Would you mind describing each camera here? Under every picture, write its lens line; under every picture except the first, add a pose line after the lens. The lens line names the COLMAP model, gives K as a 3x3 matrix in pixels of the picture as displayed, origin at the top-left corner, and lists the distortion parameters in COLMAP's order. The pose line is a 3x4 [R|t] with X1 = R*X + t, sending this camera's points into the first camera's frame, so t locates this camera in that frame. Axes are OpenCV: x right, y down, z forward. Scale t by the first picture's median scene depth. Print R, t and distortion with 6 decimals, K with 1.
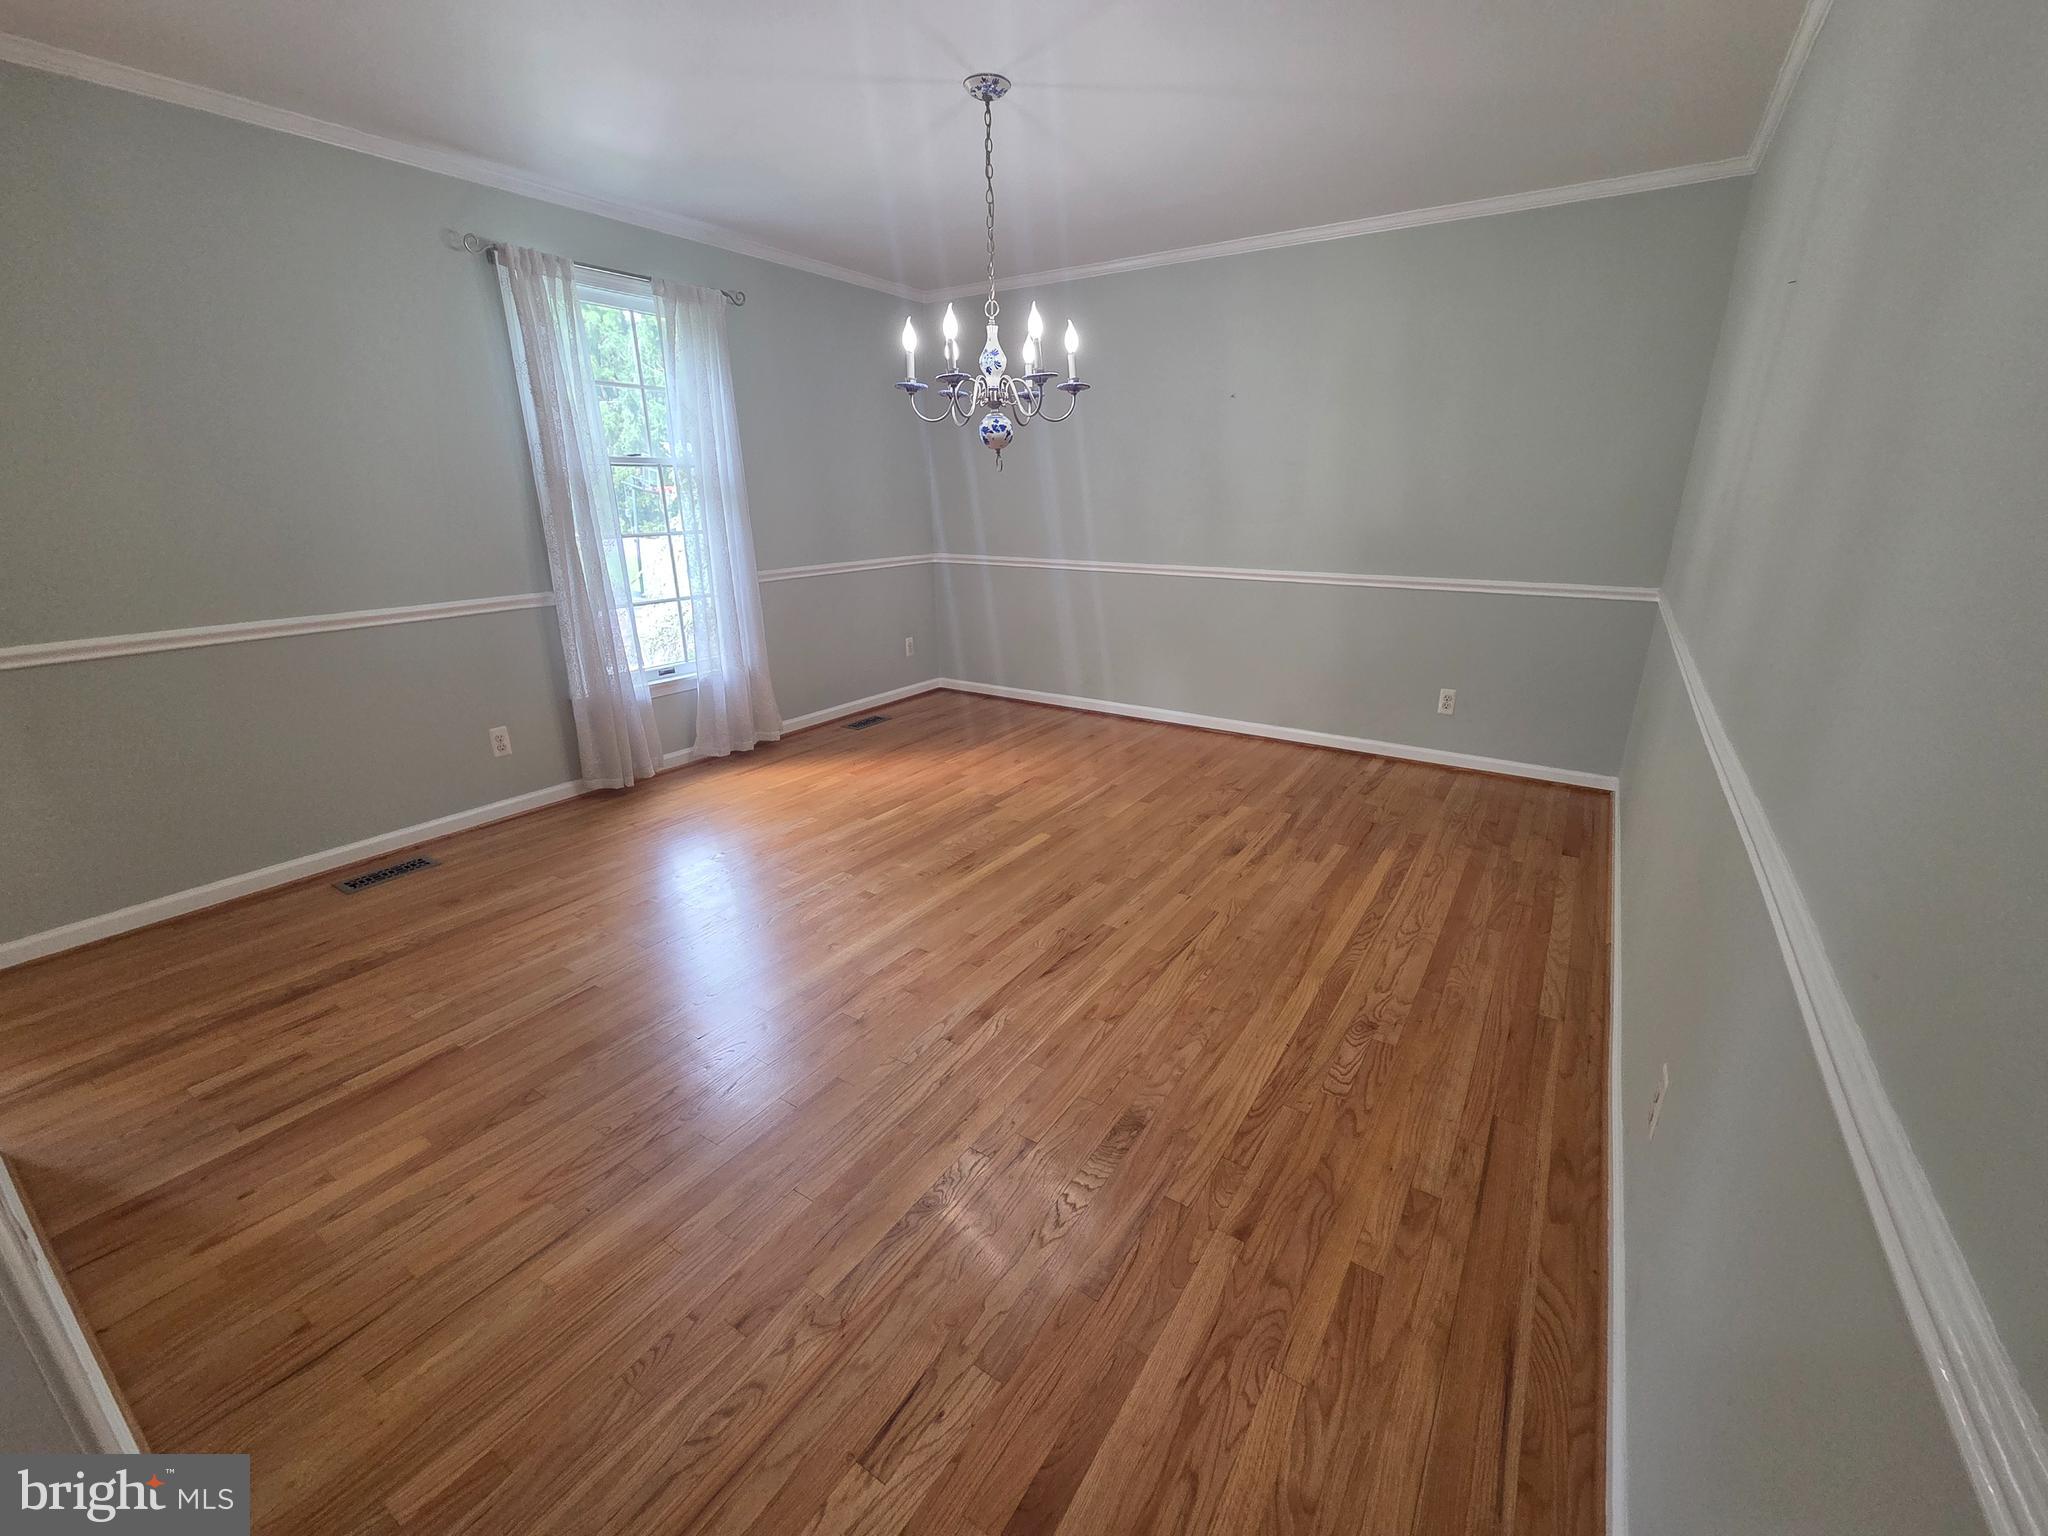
lens RADIAL K [[830.3, 0, 1044.2], [0, 830.3, 769.0], [0, 0, 1]] dist [0.001321, 0.000536]
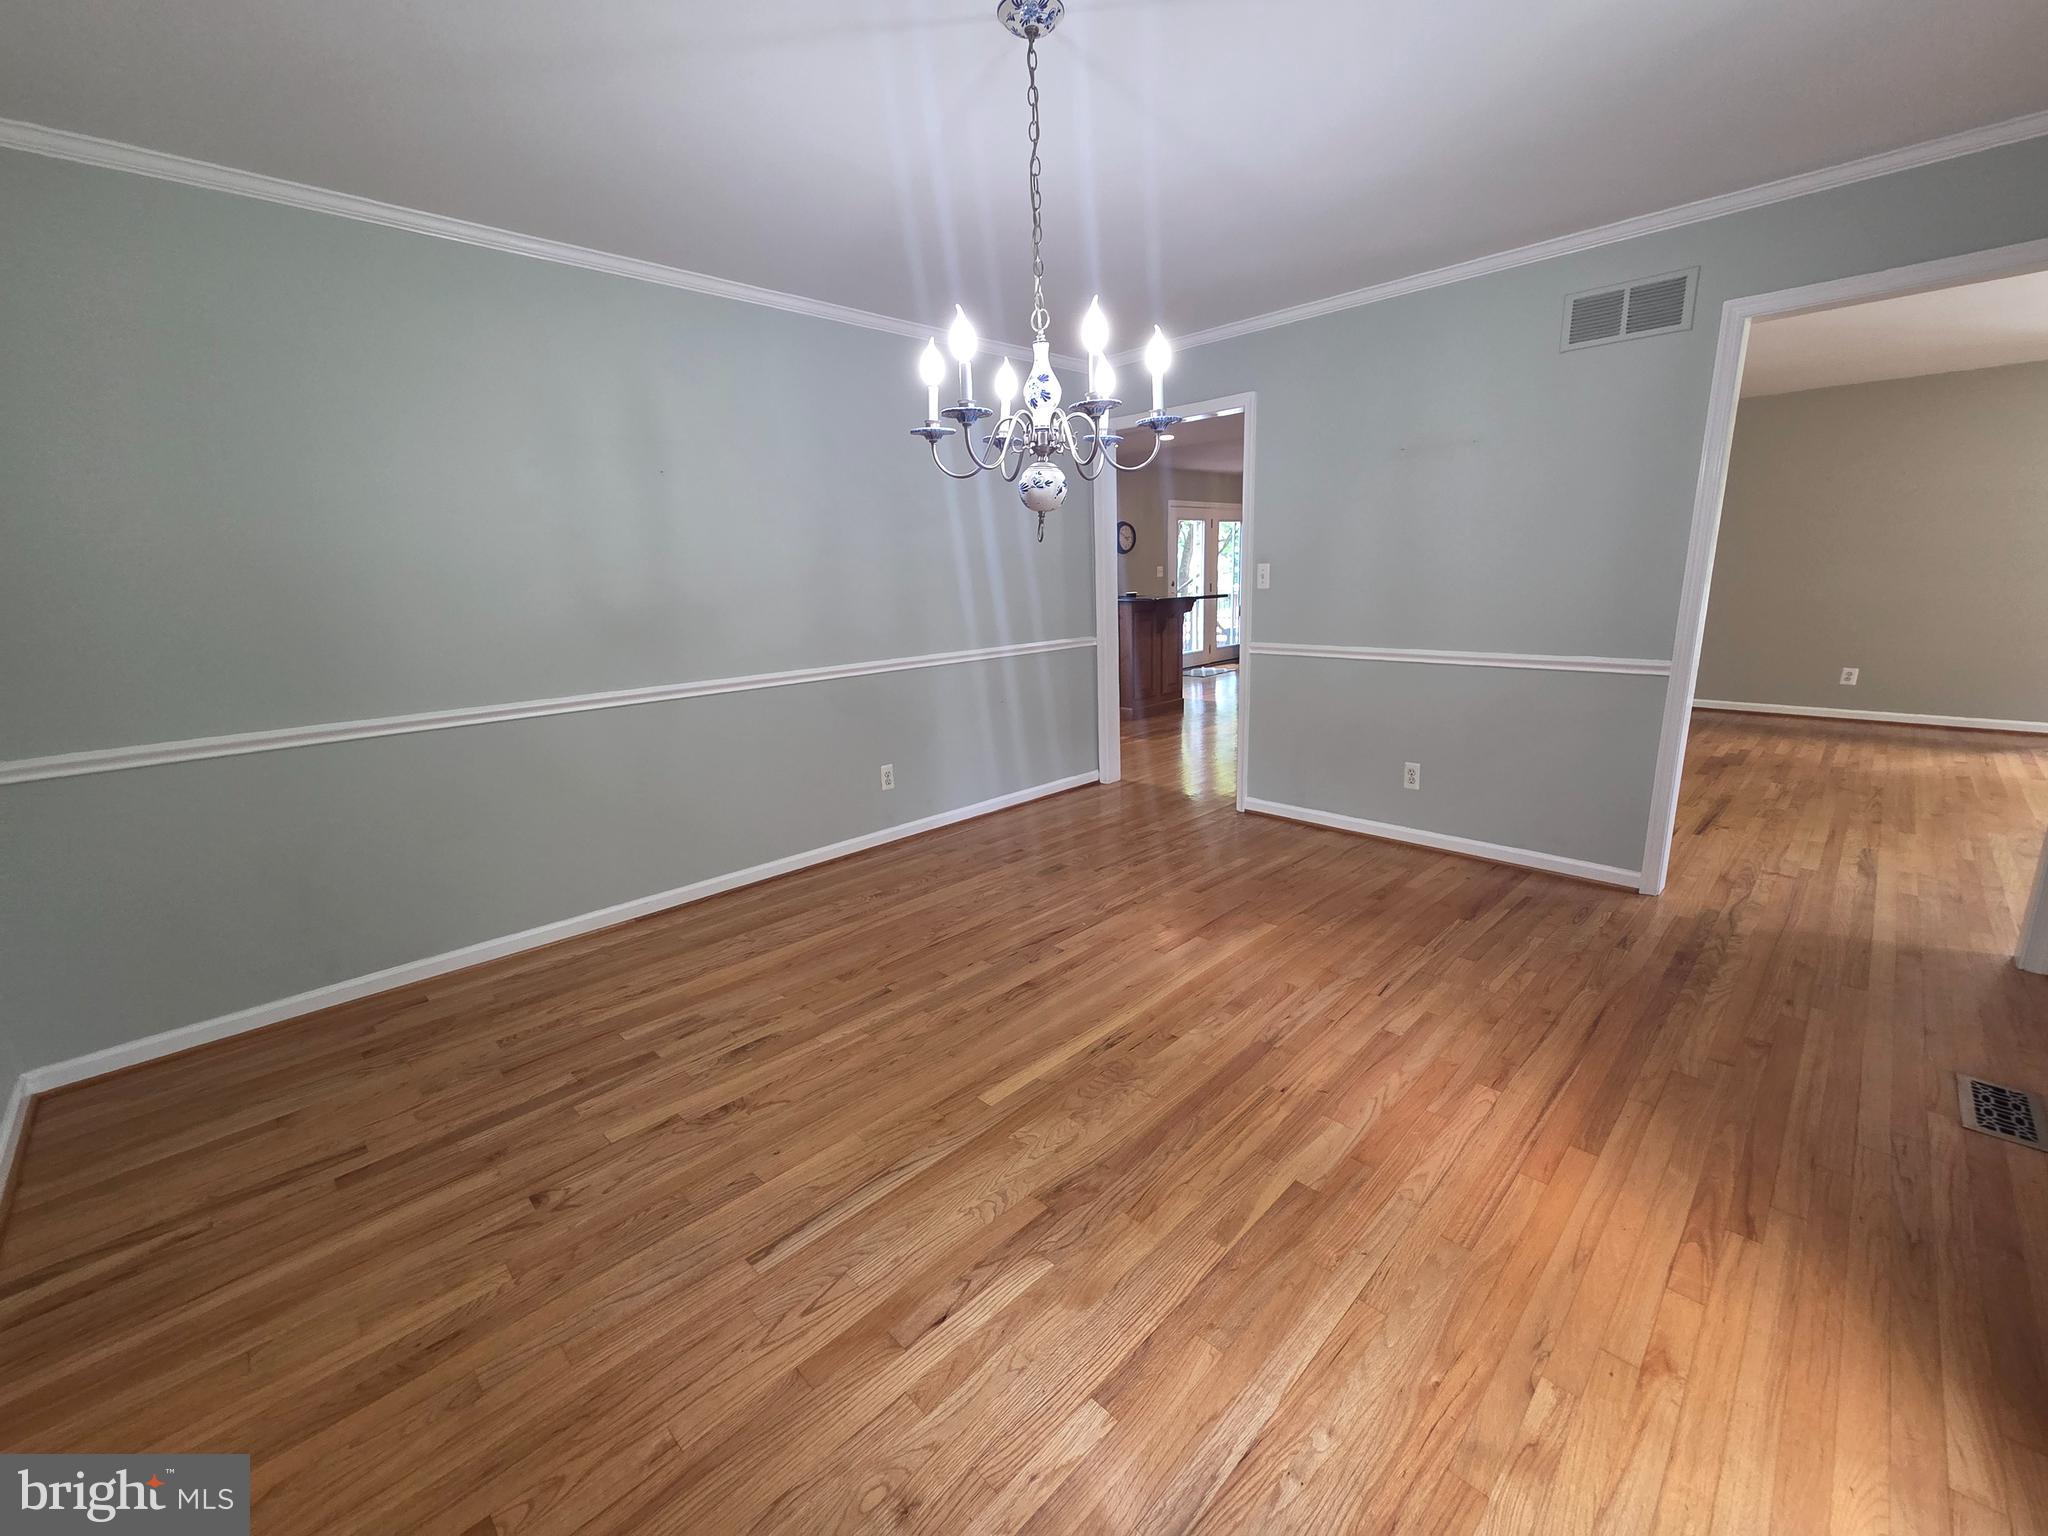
lens RADIAL K [[830.3, 0, 1044.2], [0, 830.3, 769.0], [0, 0, 1]] dist [0.001321, 0.000536]
pose [[-0.977623, -0.017678, 0.209619, -0.207725], [0.098723, 0.841362, 0.531379, -0.569672], [-0.185759, 0.540182, -0.820790, 1.672245]]
